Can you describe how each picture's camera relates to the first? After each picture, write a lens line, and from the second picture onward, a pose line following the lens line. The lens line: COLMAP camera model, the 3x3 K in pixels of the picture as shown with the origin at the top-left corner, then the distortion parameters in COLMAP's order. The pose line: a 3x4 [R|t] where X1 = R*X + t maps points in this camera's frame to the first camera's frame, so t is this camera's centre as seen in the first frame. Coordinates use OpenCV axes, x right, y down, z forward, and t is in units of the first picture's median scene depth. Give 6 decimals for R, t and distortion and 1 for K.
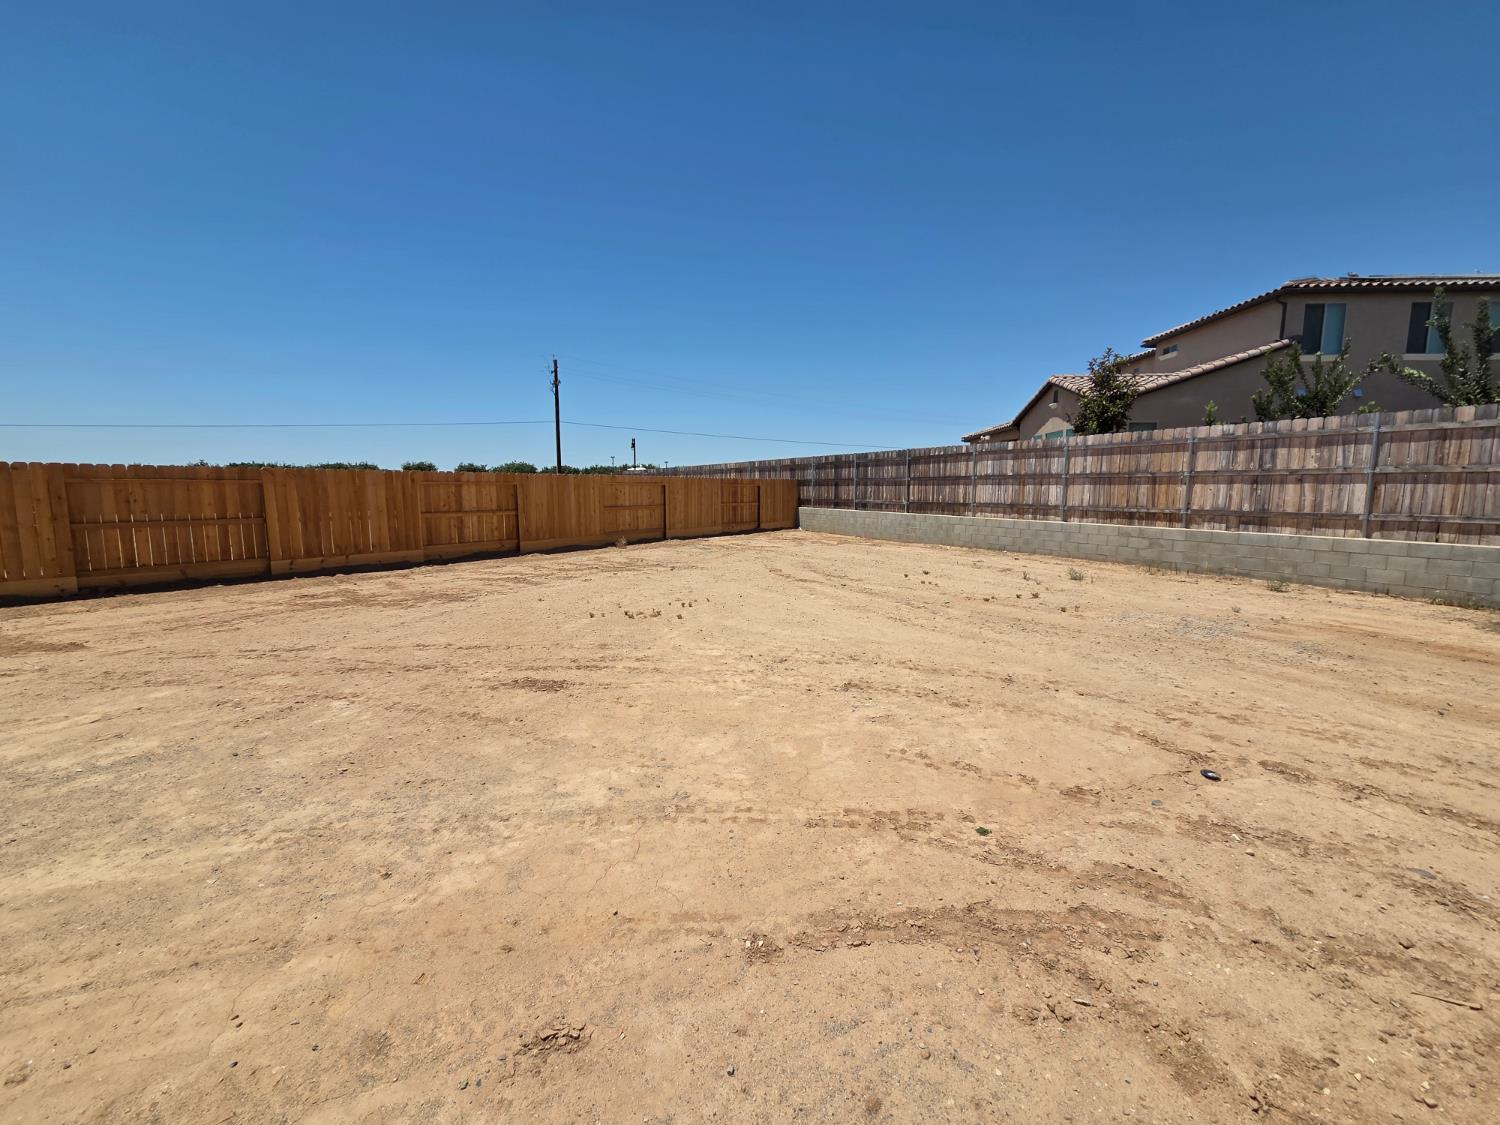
lens RADIAL K [[611.4, 0, 746.4], [0, 611.4, 559.7], [0, 0, 1]] dist [0.003289, -0.000364]
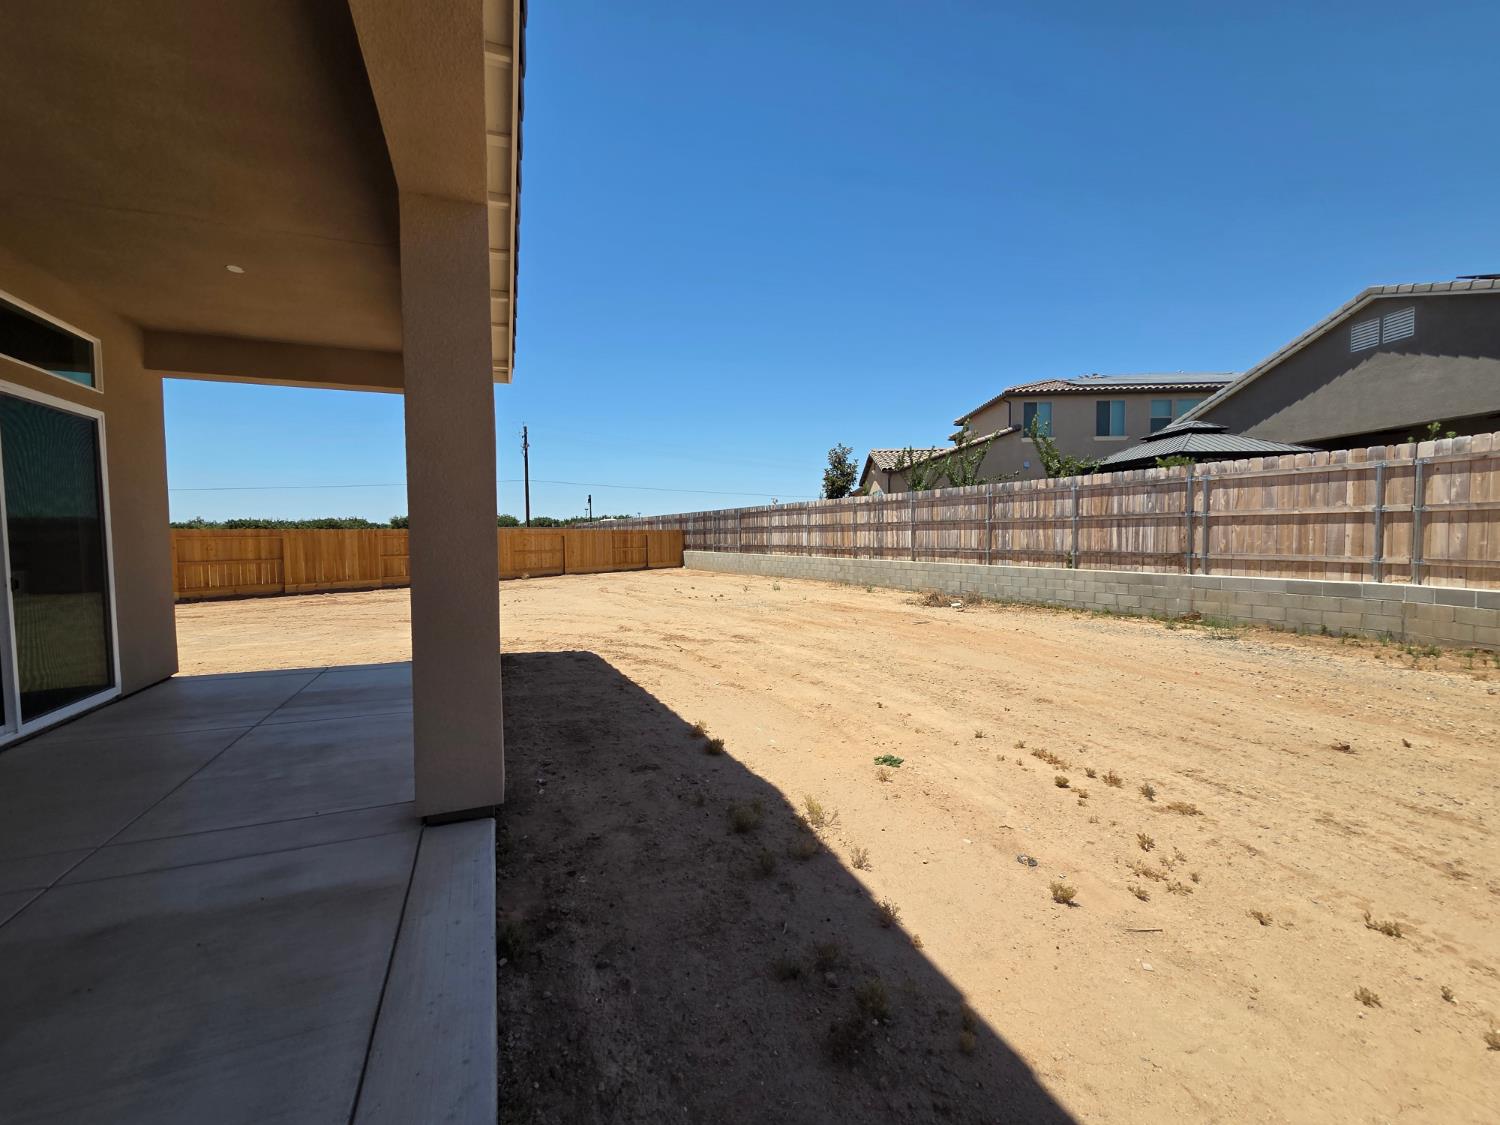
lens RADIAL K [[611.4, 0, 746.4], [0, 611.4, 559.7], [0, 0, 1]] dist [0.003289, -0.000364]
pose [[0.999786, -0.014382, 0.014861, 0.475491], [0.015496, 0.996849, -0.077789, 0.086644], [-0.013696, 0.078003, 0.996859, -0.715396]]
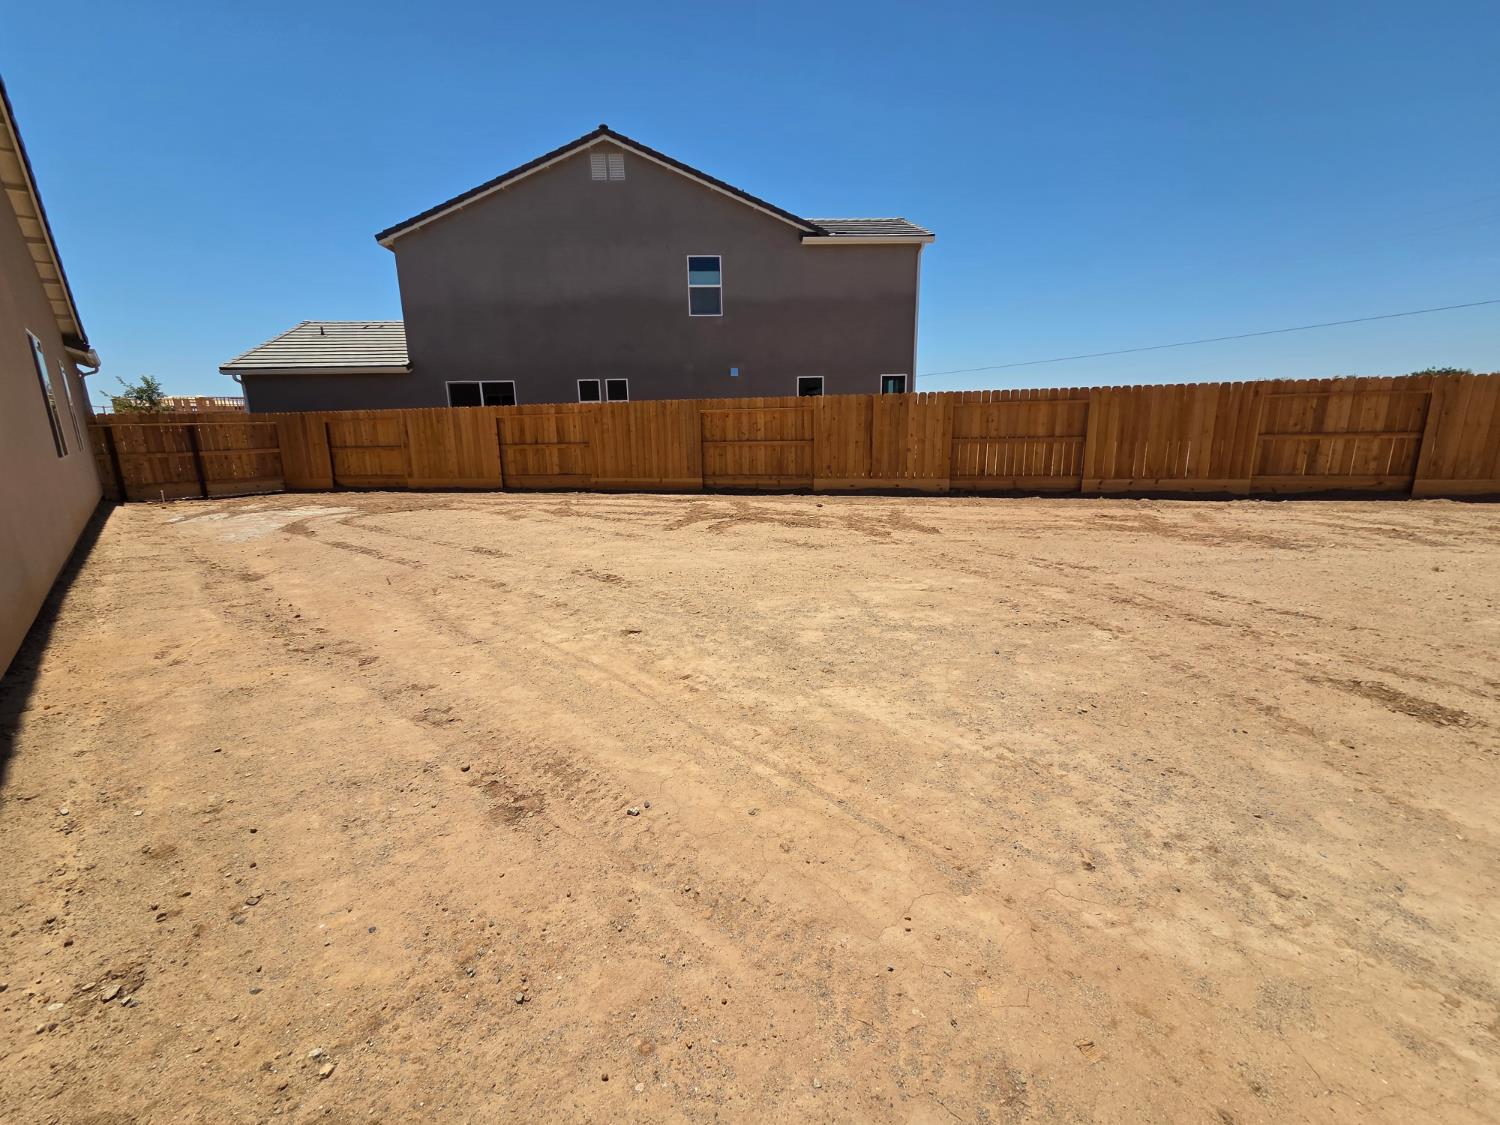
lens RADIAL K [[611.4, 0, 746.4], [0, 611.4, 559.7], [0, 0, 1]] dist [0.003289, -0.000364]
pose [[0.382399, 0.193388, -0.903533, -0.029594], [-0.086608, 0.981049, 0.173324, 0.006113], [0.919929, 0.011975, 0.391901, 0.070586]]
